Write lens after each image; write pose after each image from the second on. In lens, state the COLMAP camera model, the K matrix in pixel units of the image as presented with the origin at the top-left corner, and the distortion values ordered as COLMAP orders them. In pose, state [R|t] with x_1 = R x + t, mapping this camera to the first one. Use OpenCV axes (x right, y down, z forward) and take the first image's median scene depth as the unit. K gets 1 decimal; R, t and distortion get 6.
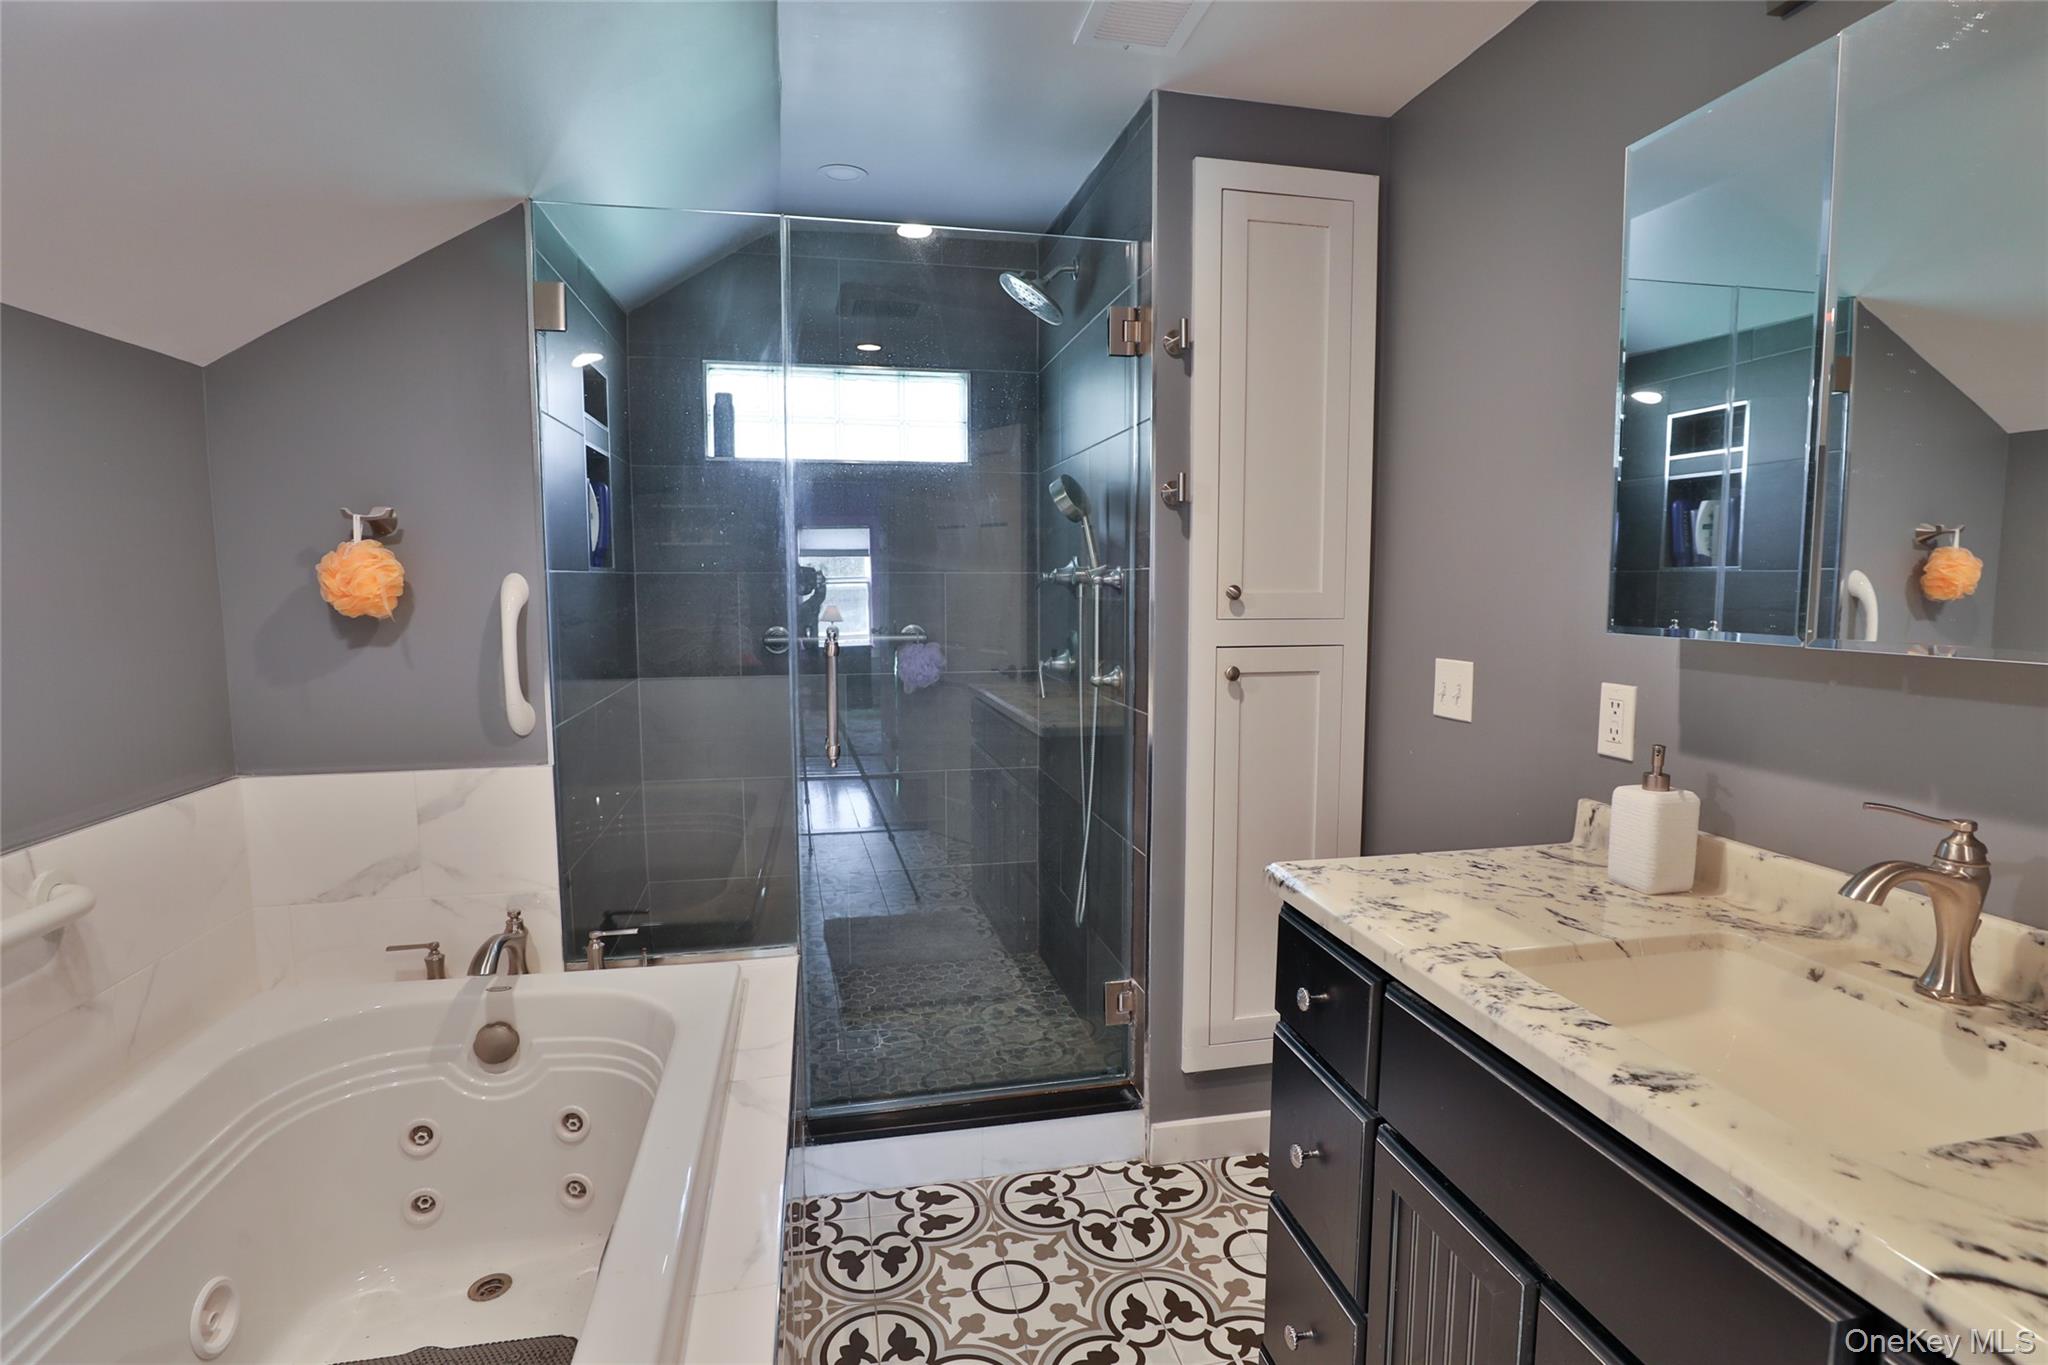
lens RADIAL K [[1009.4, 0, 1028.6], [0, 1009.4, 680.5], [0, 0, 1]] dist [-0.043955, 0.013740]
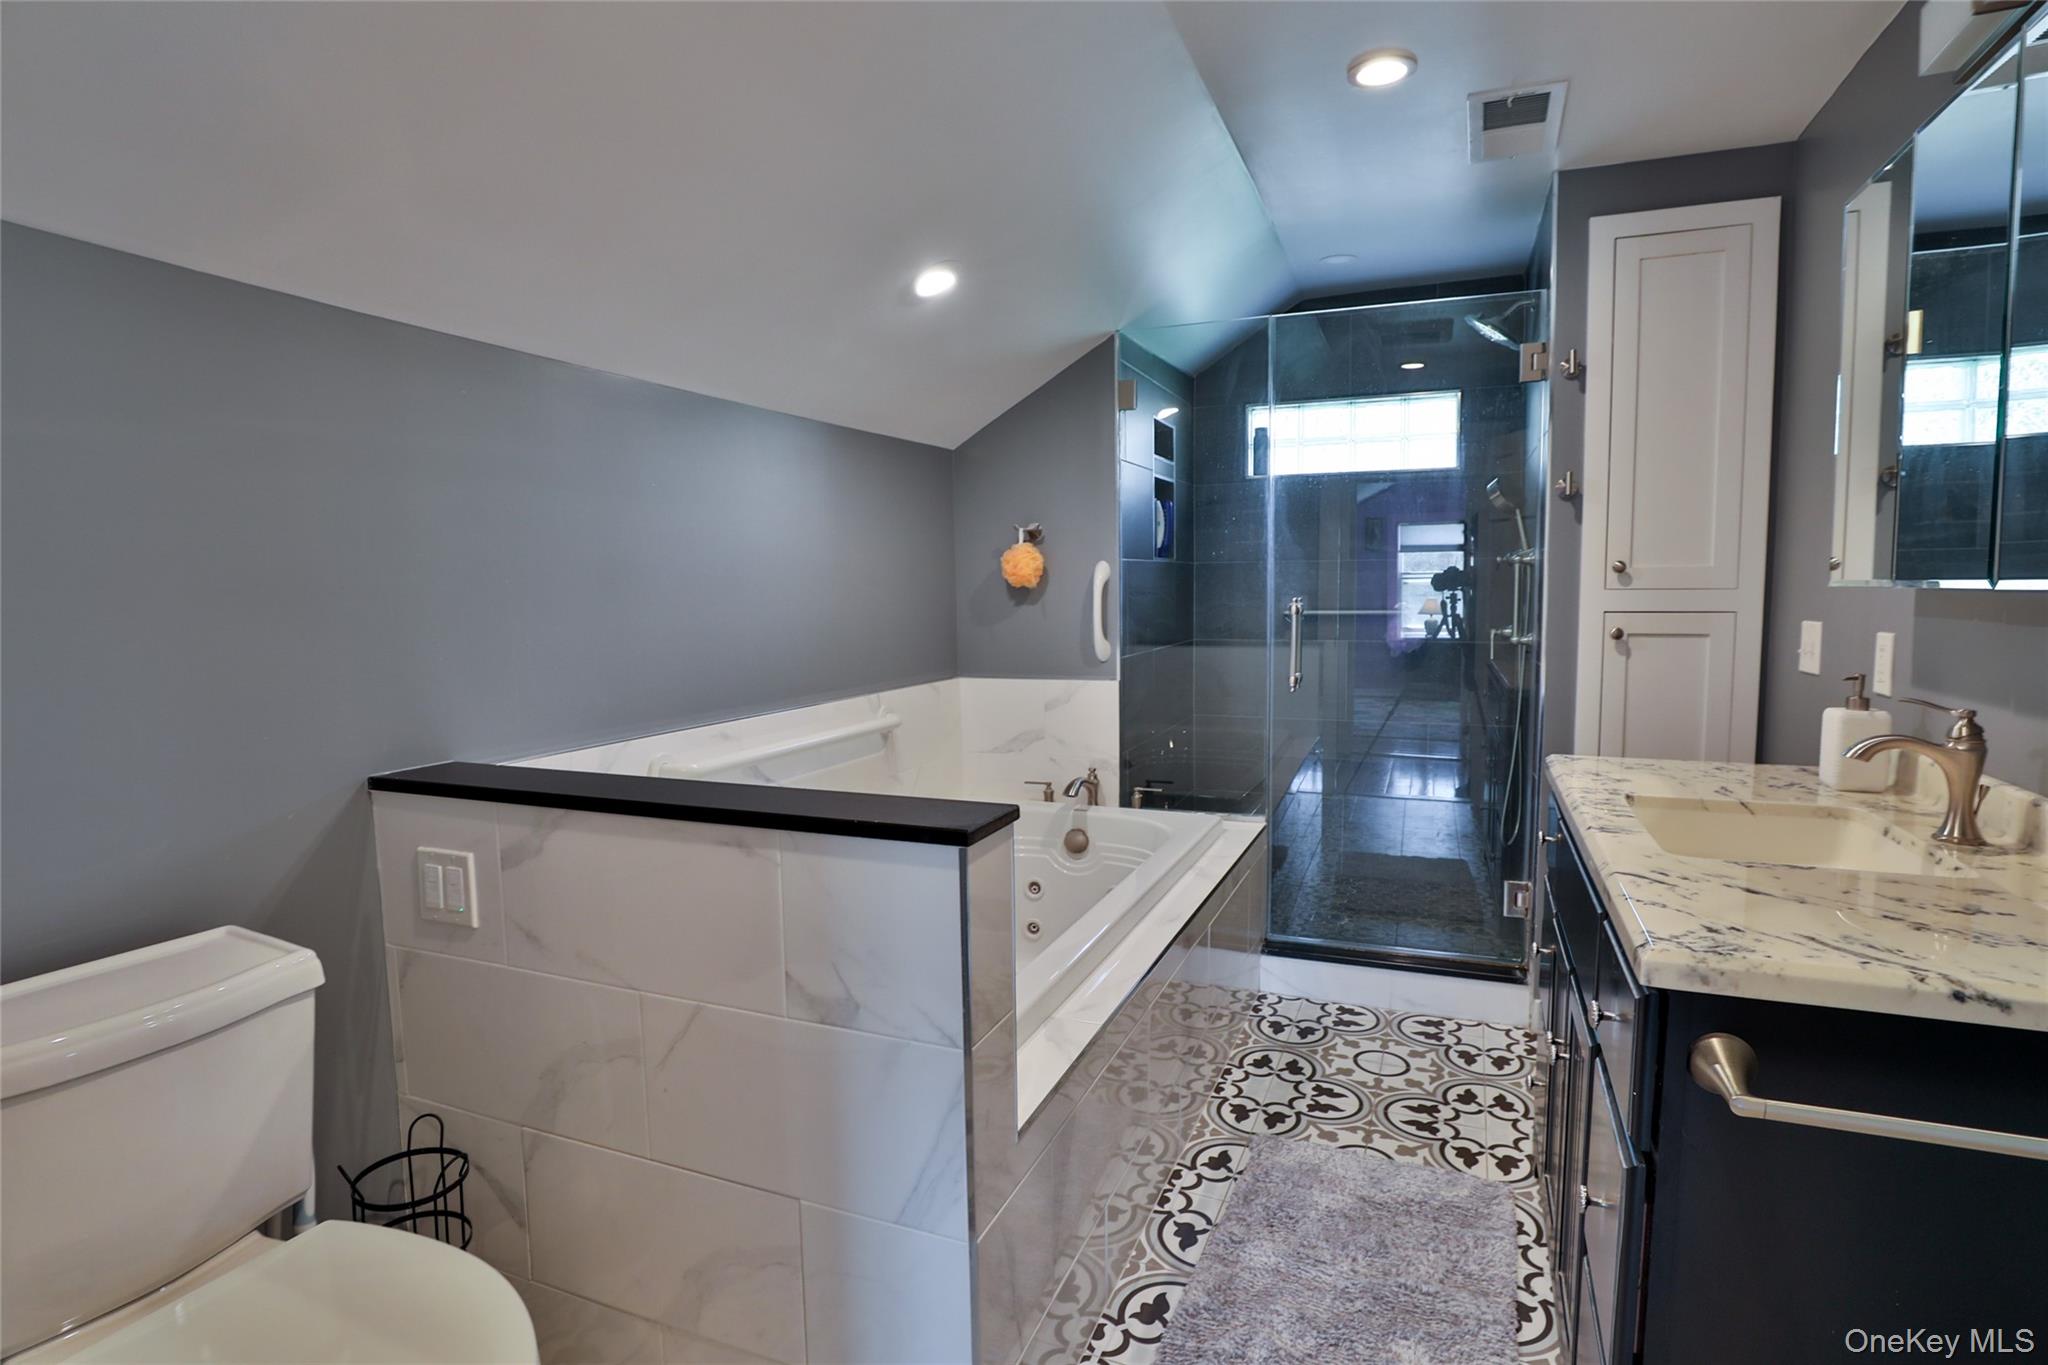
lens RADIAL K [[1009.4, 0, 1028.6], [0, 1009.4, 680.5], [0, 0, 1]] dist [-0.043955, 0.013740]
pose [[0.824371, 0.044557, -0.564293, 0.311997], [-0.045191, 0.998896, 0.012855, 0.069321], [0.564243, 0.014904, 0.825475, -0.409208]]
